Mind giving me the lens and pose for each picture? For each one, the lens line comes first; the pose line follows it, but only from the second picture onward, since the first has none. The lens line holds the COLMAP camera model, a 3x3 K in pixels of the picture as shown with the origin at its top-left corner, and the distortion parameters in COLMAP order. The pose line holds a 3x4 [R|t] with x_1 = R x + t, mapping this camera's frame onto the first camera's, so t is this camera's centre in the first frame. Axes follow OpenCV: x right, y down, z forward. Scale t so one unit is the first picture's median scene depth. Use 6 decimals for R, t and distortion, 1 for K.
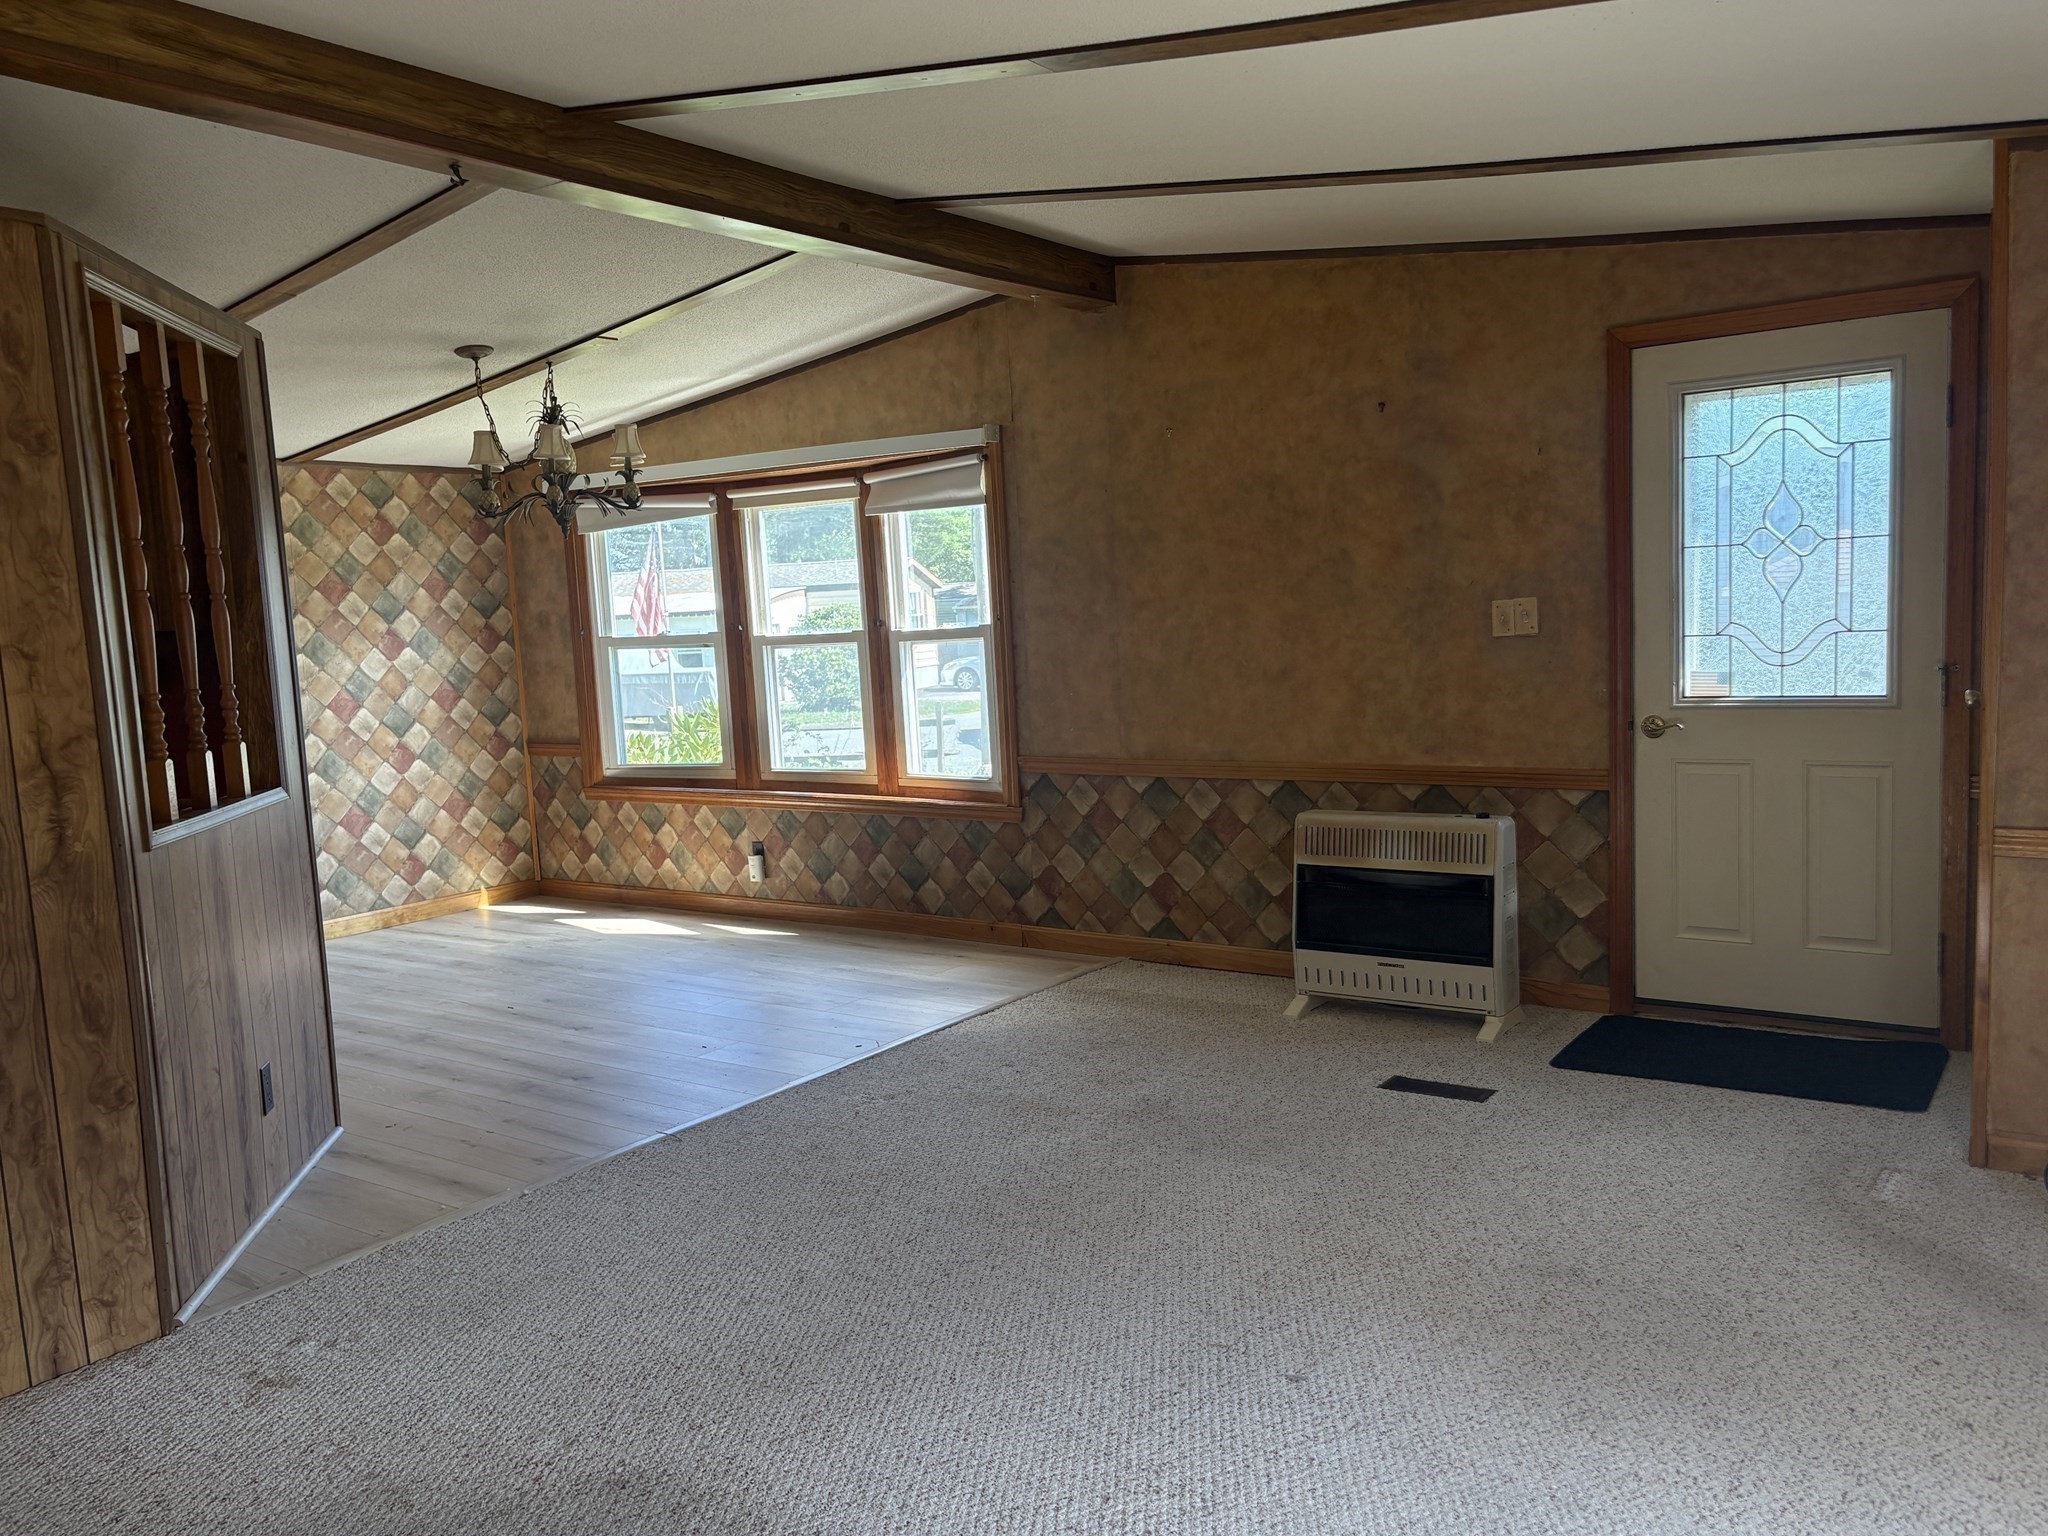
lens RADIAL K [[1566.9, 0, 1022.3], [0, 1566.9, 778.1], [0, 0, 1]] dist [0.079404, -0.024387]
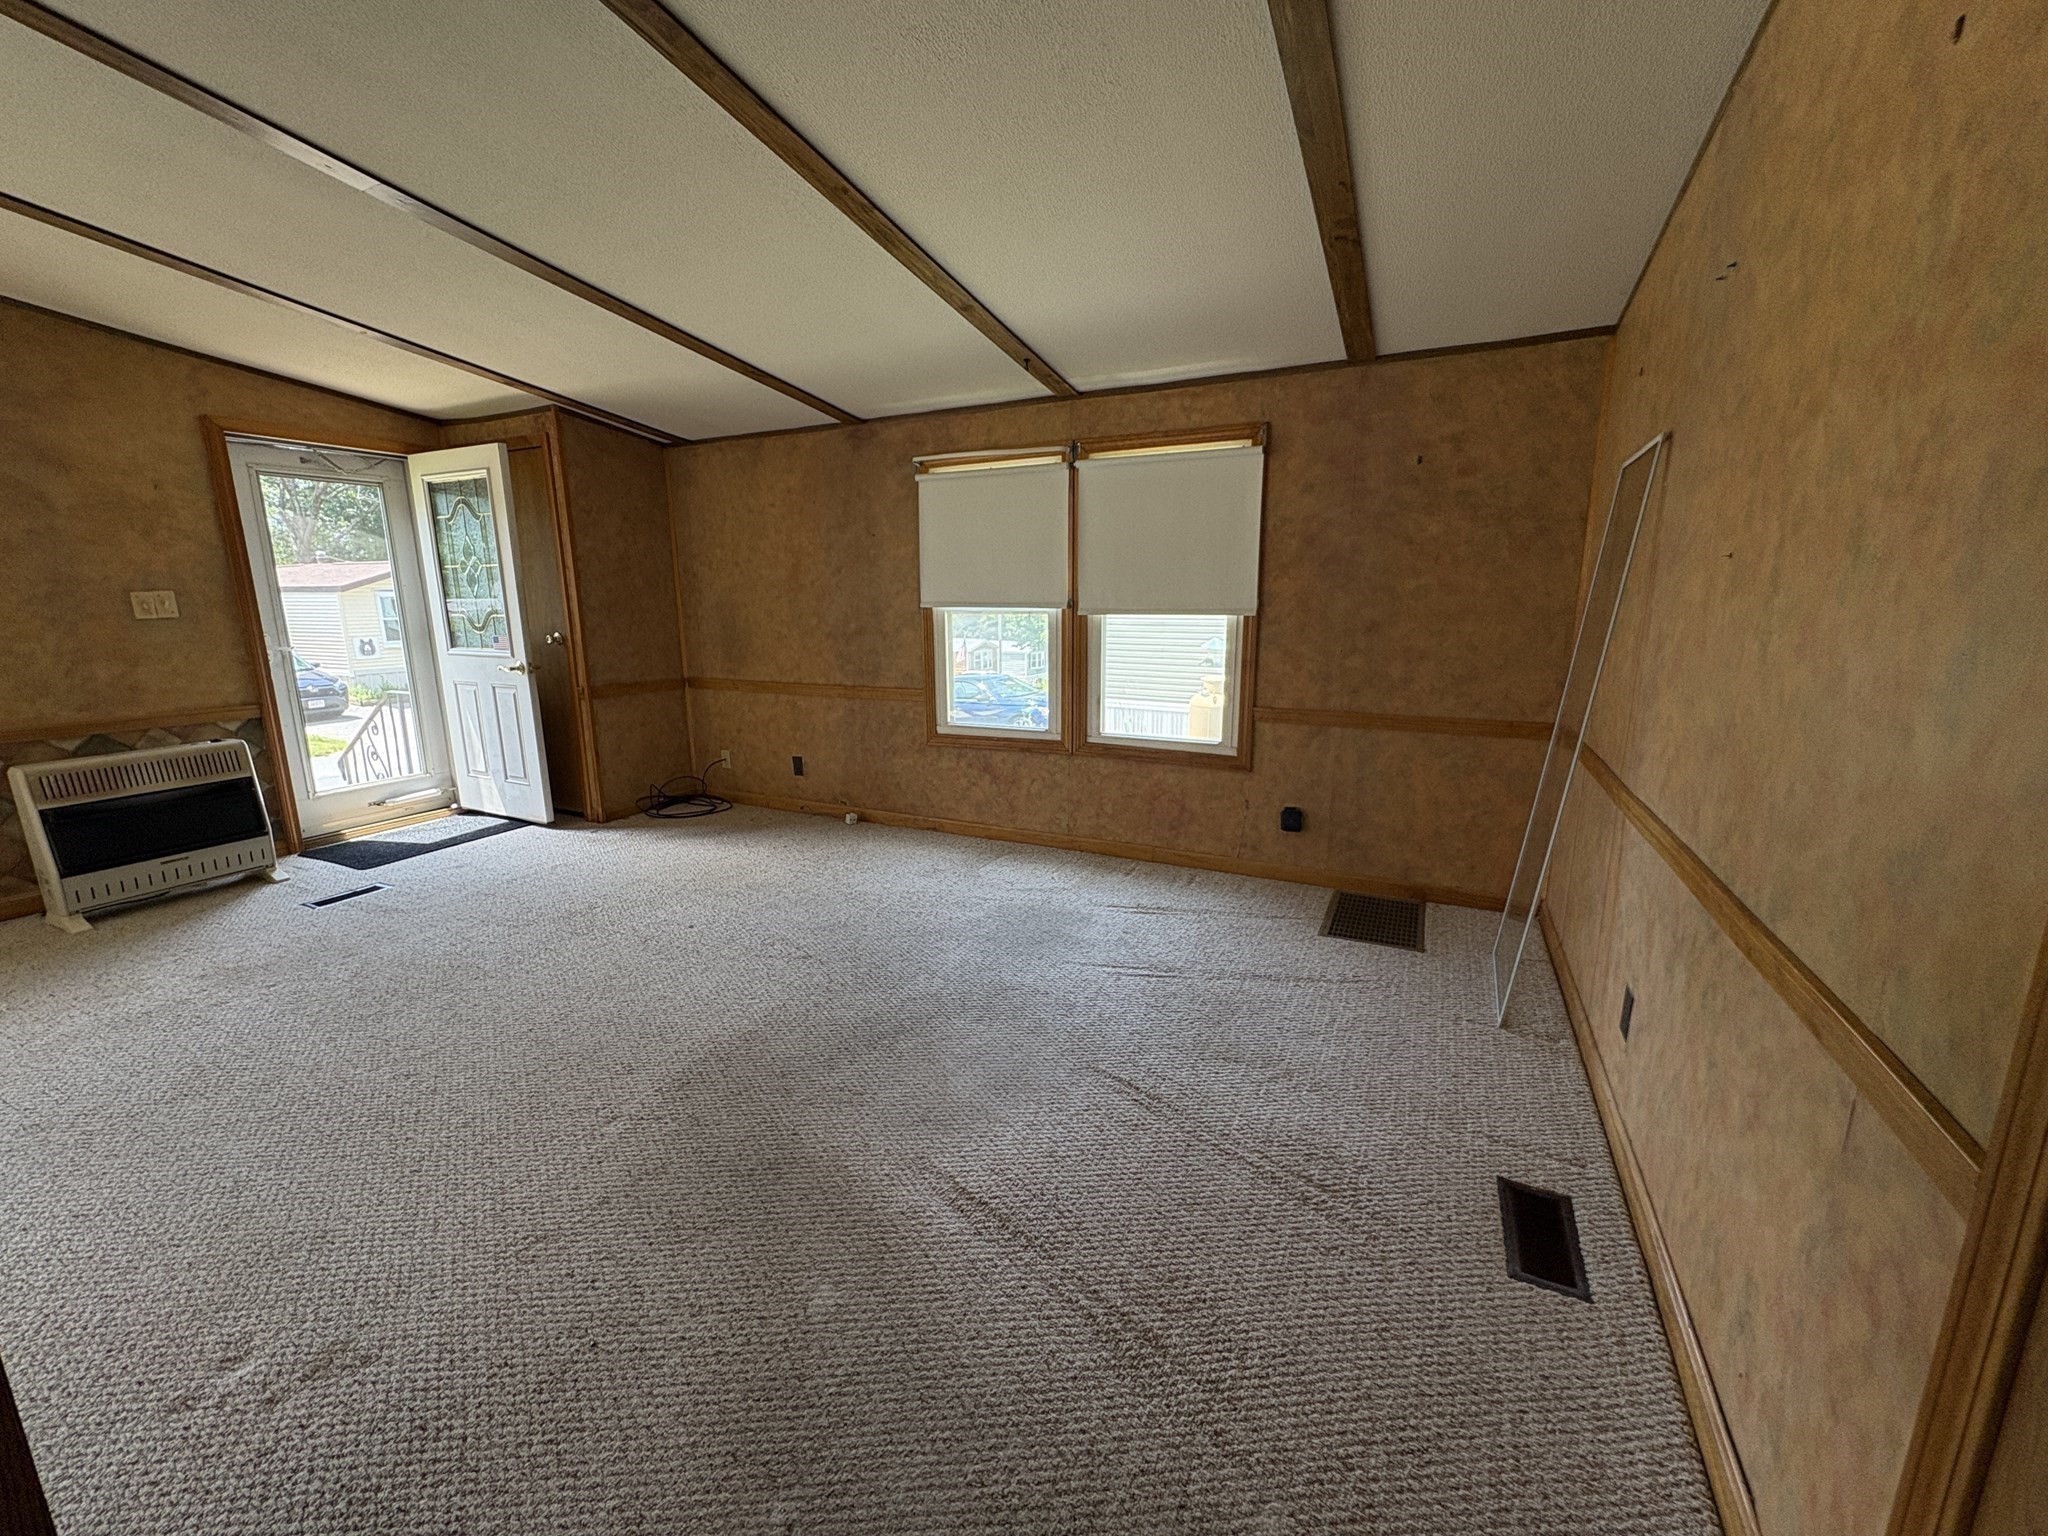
lens RADIAL K [[819.5, 0, 1026.3], [0, 819.5, 763.5], [0, 0, 1]] dist [-0.001092, 0.001077]
pose [[-0.164239, -0.151175, 0.974767, -0.525689], [0.127074, 0.976710, 0.172887, 0.008173], [-0.978201, 0.152262, -0.141203, 0.351288]]
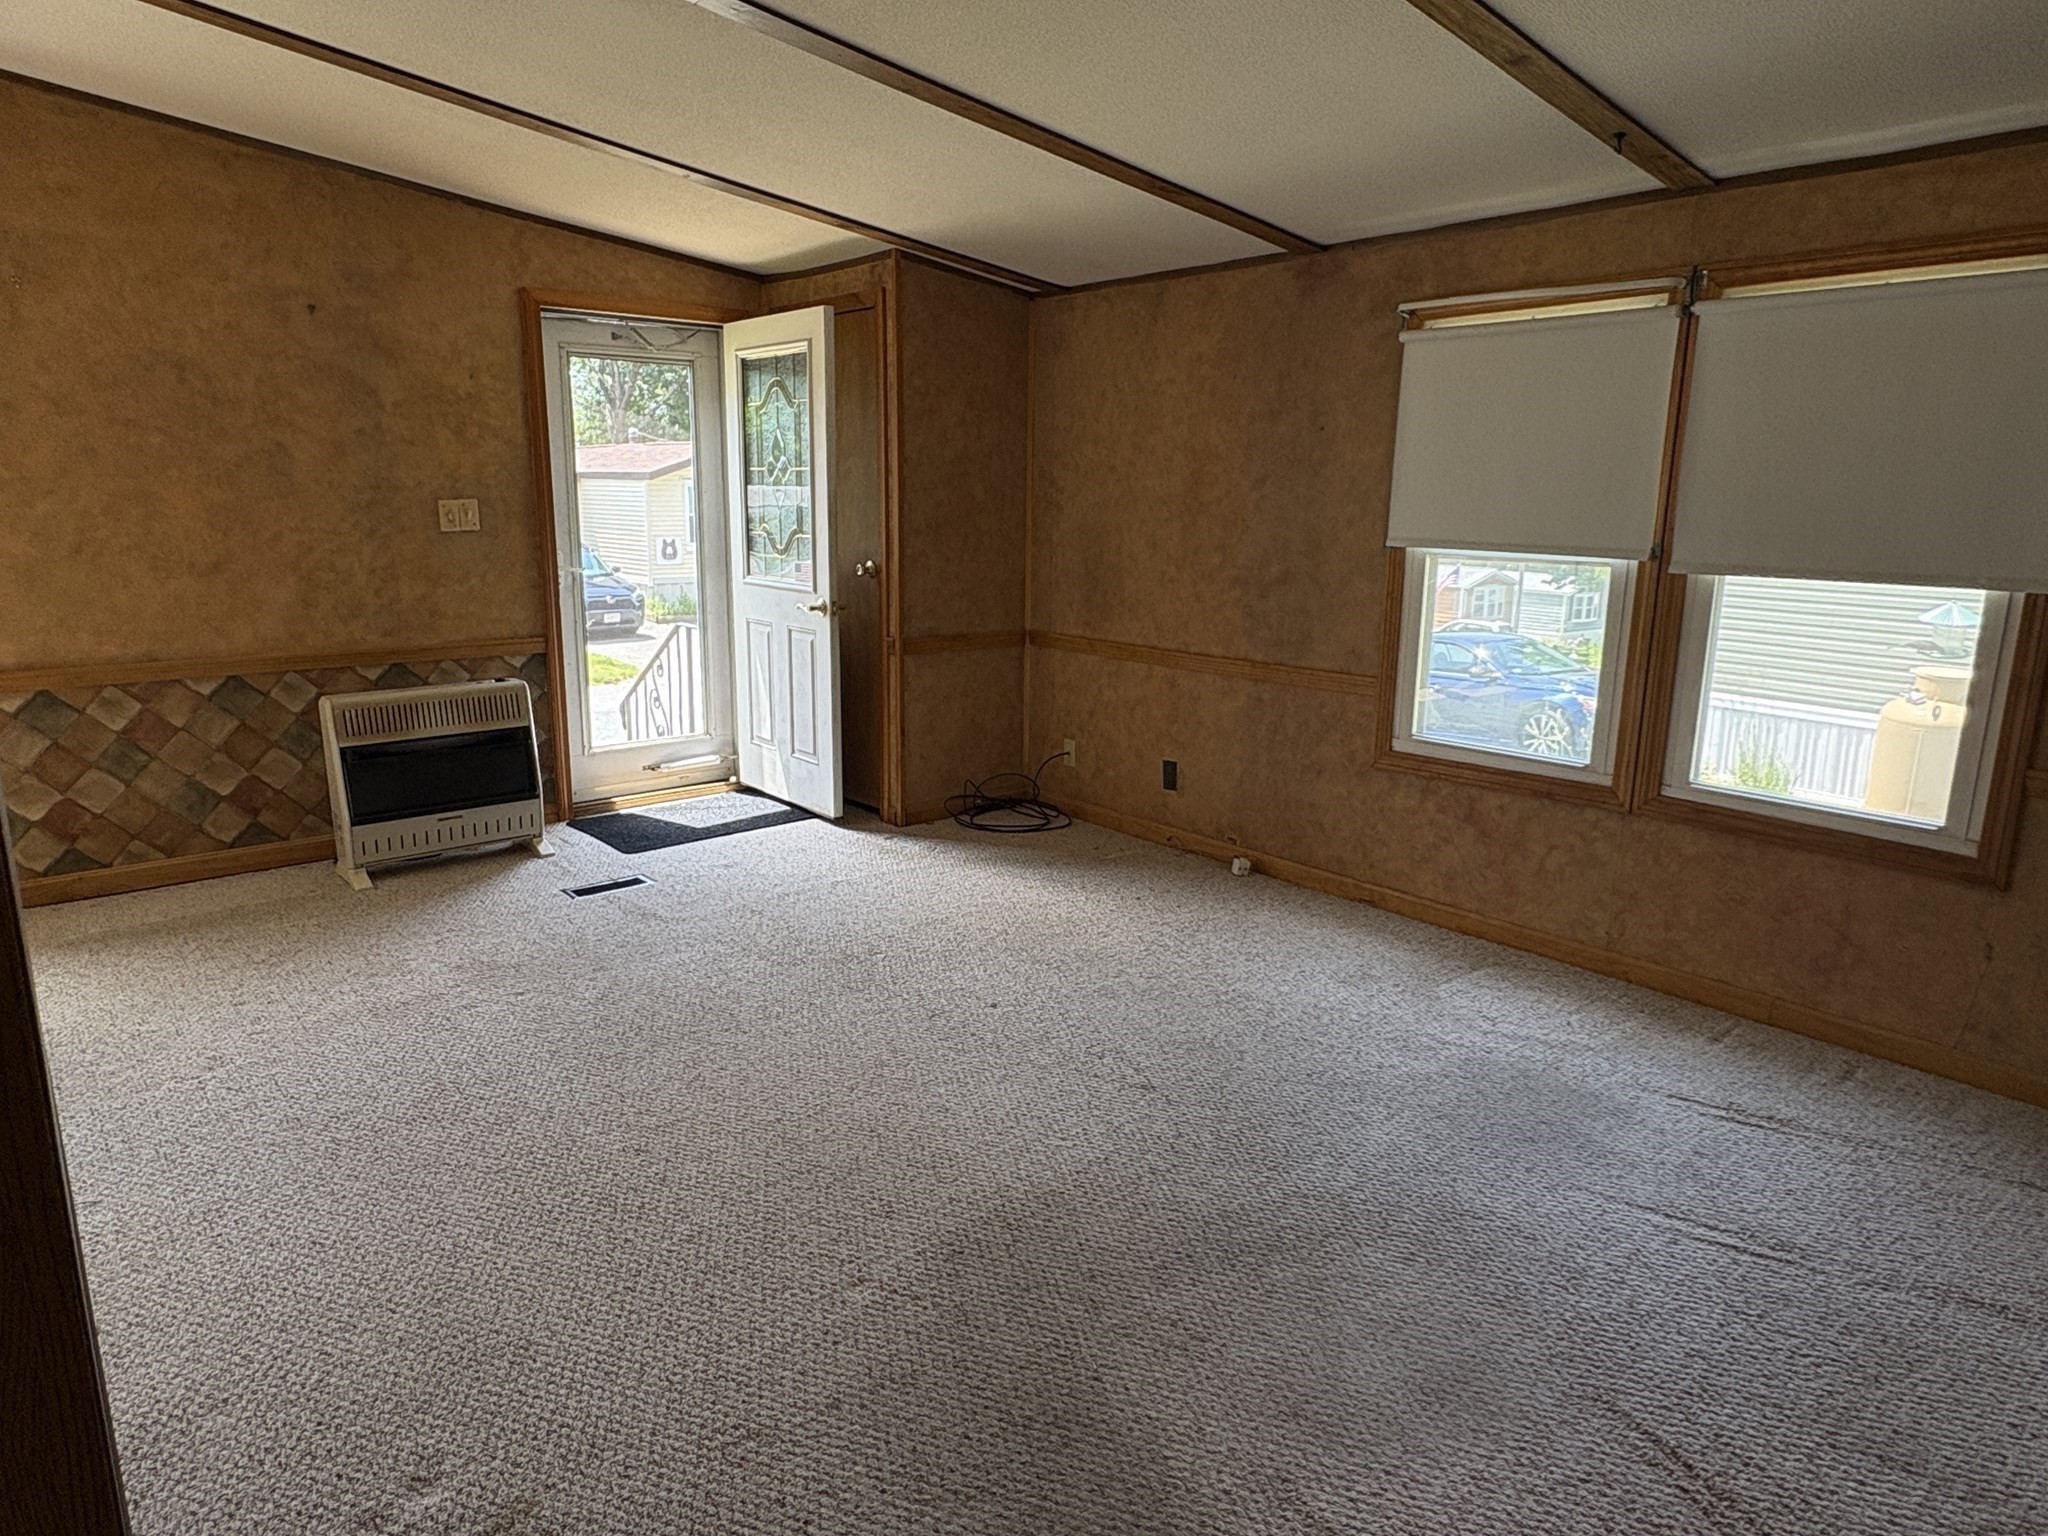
lens RADIAL K [[1259.9, 0, 1017.4], [0, 1259.9, 764.5], [0, 0, 1]] dist [-0.002458, 0.003856]
pose [[0.241067, -0.158287, 0.957514, -0.507992], [0.087585, 0.986132, 0.140967, -0.012531], [-0.966548, 0.049881, 0.251587, 0.346327]]
